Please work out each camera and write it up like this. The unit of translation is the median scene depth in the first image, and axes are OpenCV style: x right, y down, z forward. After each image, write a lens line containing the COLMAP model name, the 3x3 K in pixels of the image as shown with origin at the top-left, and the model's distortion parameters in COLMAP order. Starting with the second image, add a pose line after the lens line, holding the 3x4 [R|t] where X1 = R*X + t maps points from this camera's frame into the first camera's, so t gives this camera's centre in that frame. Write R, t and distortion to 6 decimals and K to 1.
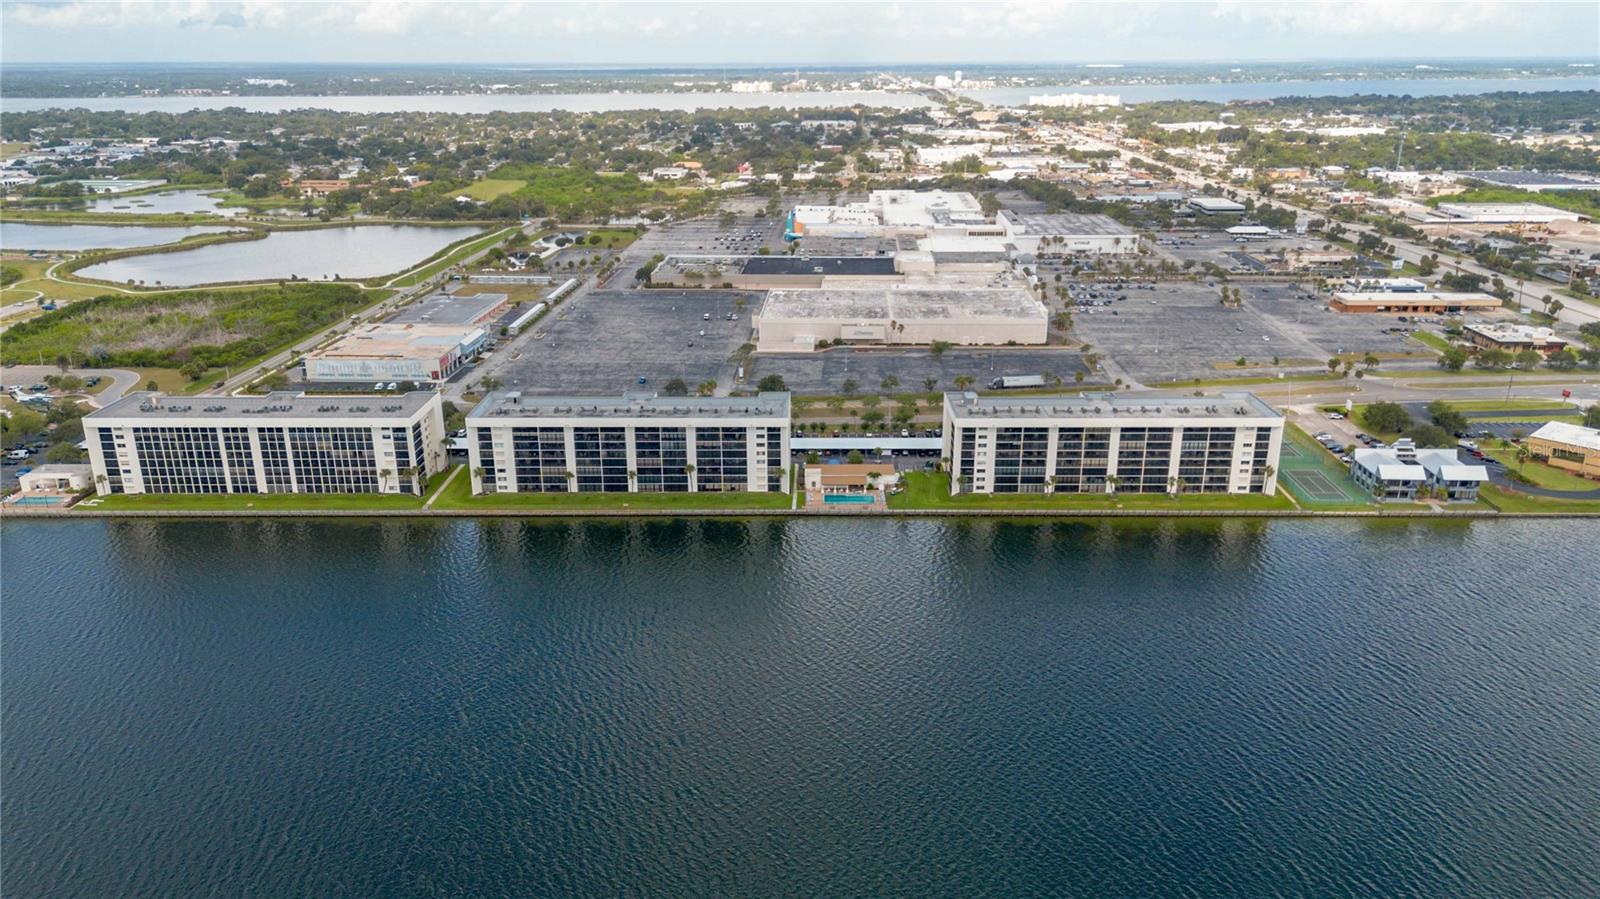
lens RADIAL K [[1137.9, 0, 800.0], [0, 1137.9, 454.6], [0, 0, 1]] dist [0.083506, -0.085129]
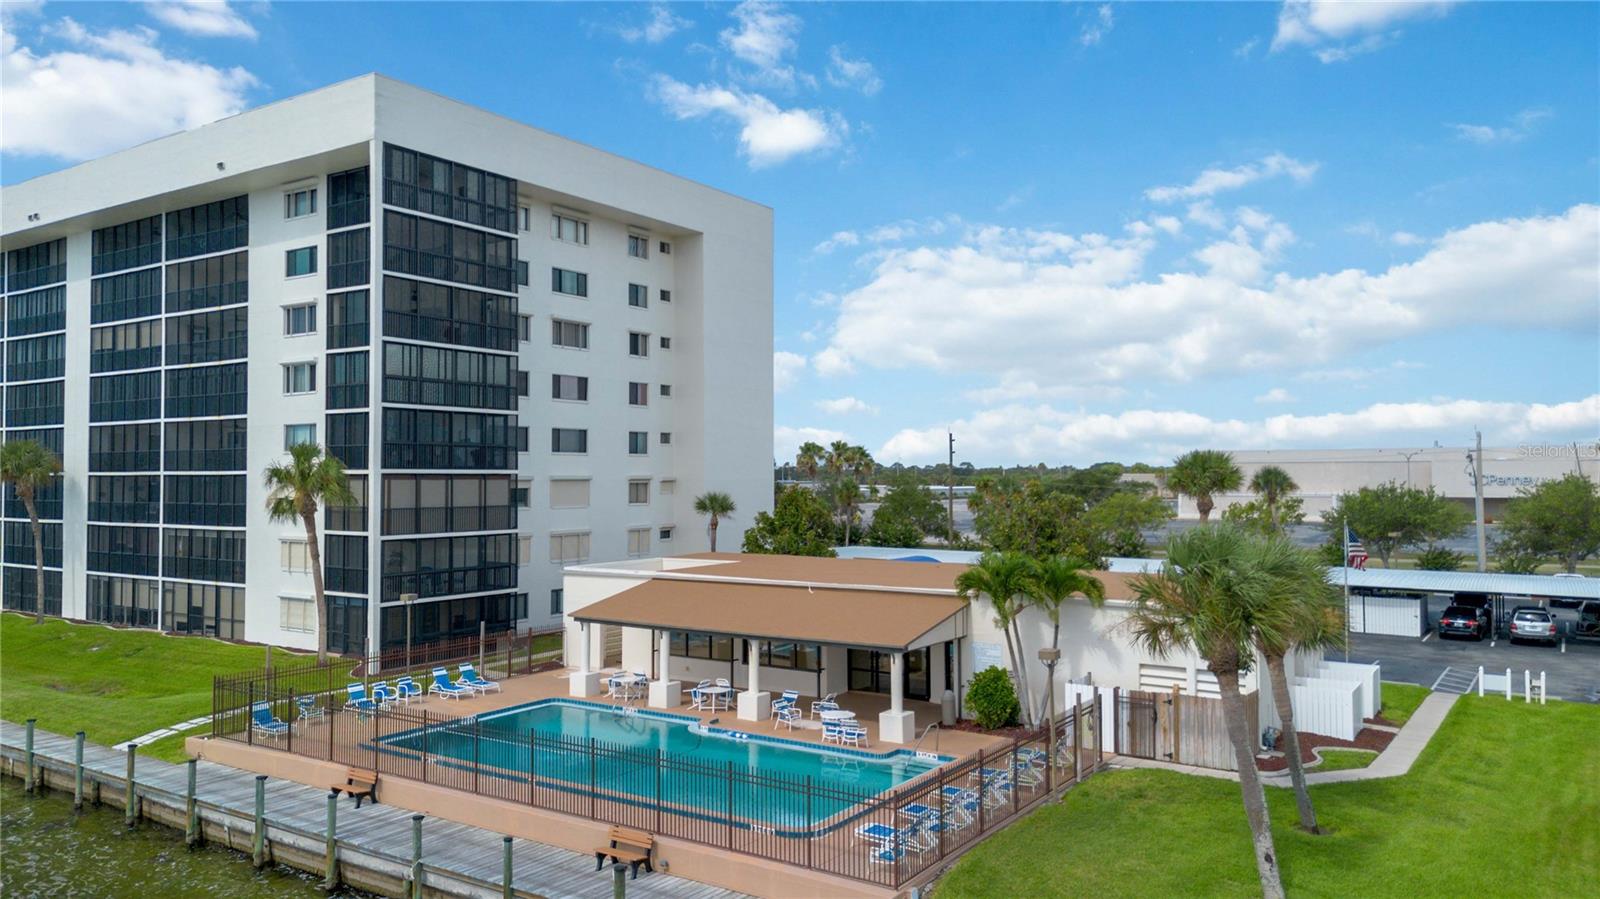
lens RADIAL K [[1123.5, 0, 813.7], [0, 1123.5, 451.2], [0, 0, 1]] dist [0.082943, -0.076753]
pose [[0.845216, -0.005175, -0.534399, 0.104592], [-0.179973, 0.938790, -0.293740, 0.040211], [0.503209, 0.344451, 0.792549, 0.912636]]
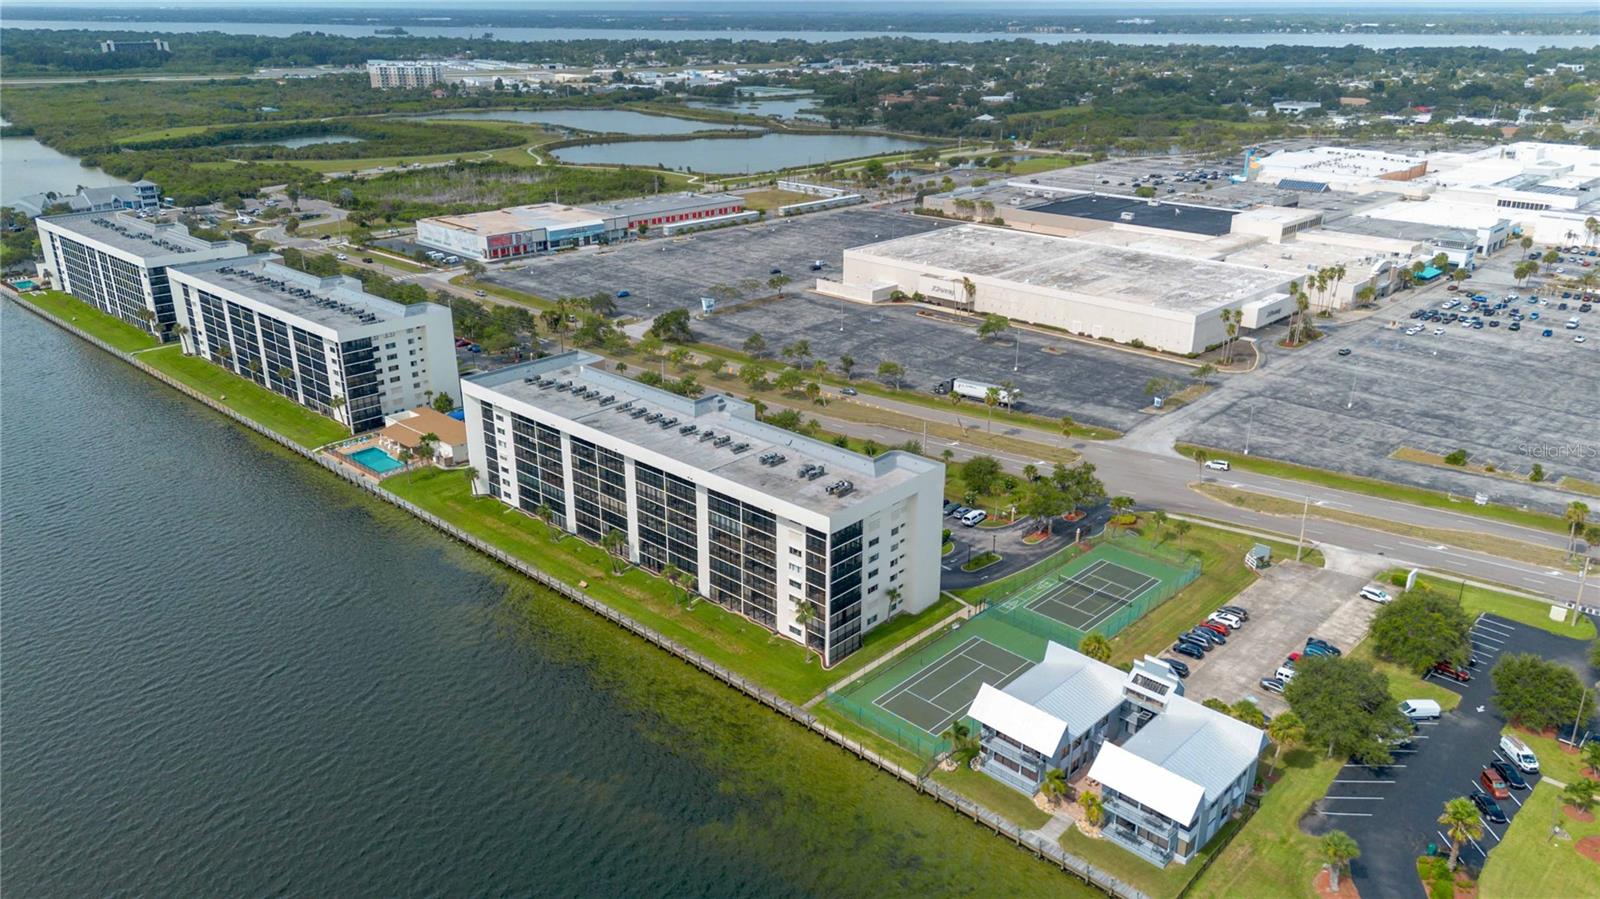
lens RADIAL K [[1137.9, 0, 800.0], [0, 1137.9, 454.6], [0, 0, 1]] dist [0.083506, -0.085129]
pose [[0.745171, 0.249760, -0.618337, 0.683082], [-0.224711, 0.967033, 0.119802, -0.109632], [0.627874, 0.049674, 0.776728, 0.596848]]
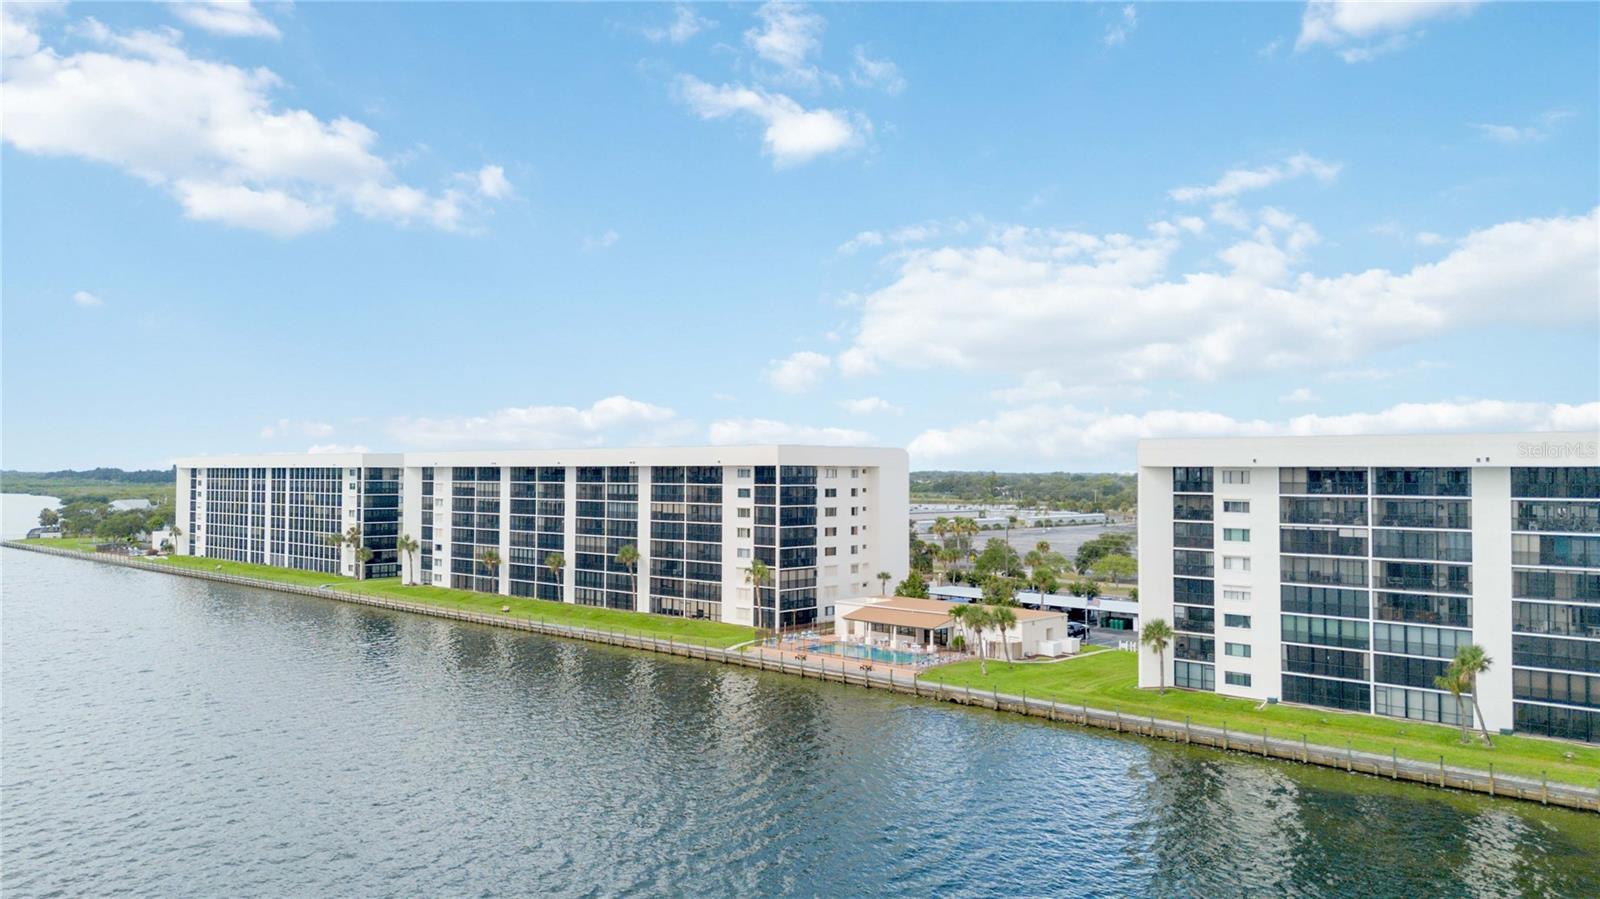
lens RADIAL K [[1130.4, 0, 800.0], [0, 1130.4, 449.5], [0, 0, 1]] dist [0.068715, -0.084427]
pose [[0.748528, -0.004318, -0.663090, 0.275874], [-0.226013, 0.938440, -0.261245, 0.078783], [0.623398, 0.345416, 0.701472, 0.687098]]
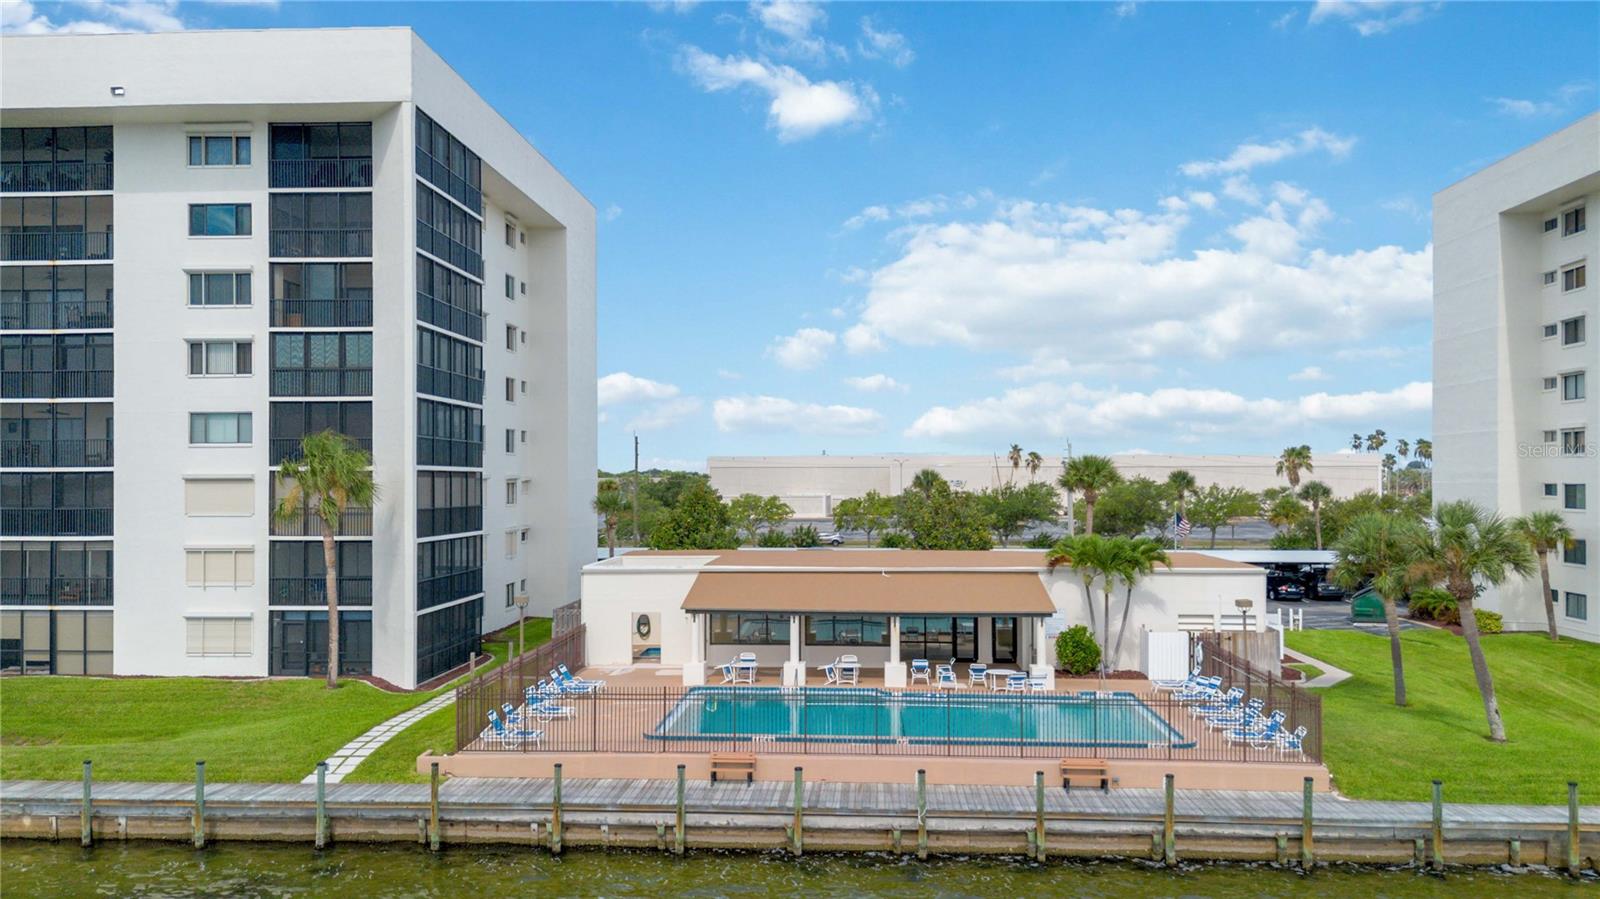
lens RADIAL K [[1138.5, 0, 795.4], [0, 1138.5, 480.1], [0, 0, 1]] dist [0.055815, -0.000484]
pose [[0.998301, 0.003413, -0.058169, 0.038228], [-0.022287, 0.944742, -0.327058, 0.053057], [0.053839, 0.327798, 0.943212, 0.880114]]
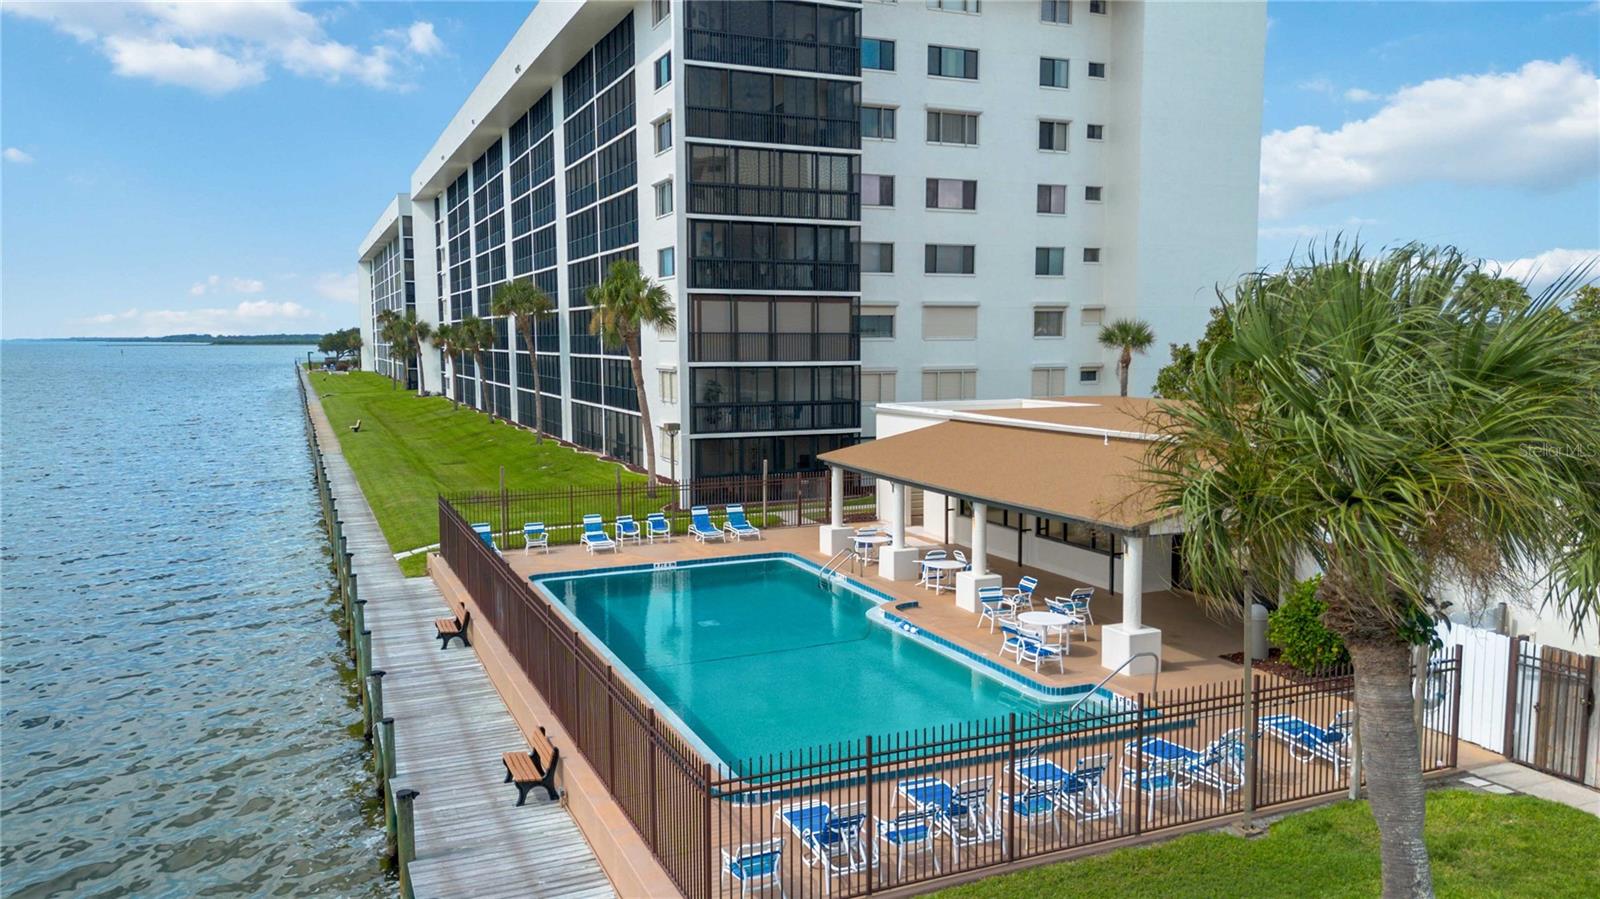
lens RADIAL K [[1137.9, 0, 800.0], [0, 1137.9, 454.6], [0, 0, 1]] dist [0.083506, -0.085129]
pose [[0.424679, 0.098257, -0.899996, 0.106930], [-0.296699, 0.954299, -0.035817, 0.029947], [0.855346, 0.282239, 0.434424, 0.955730]]
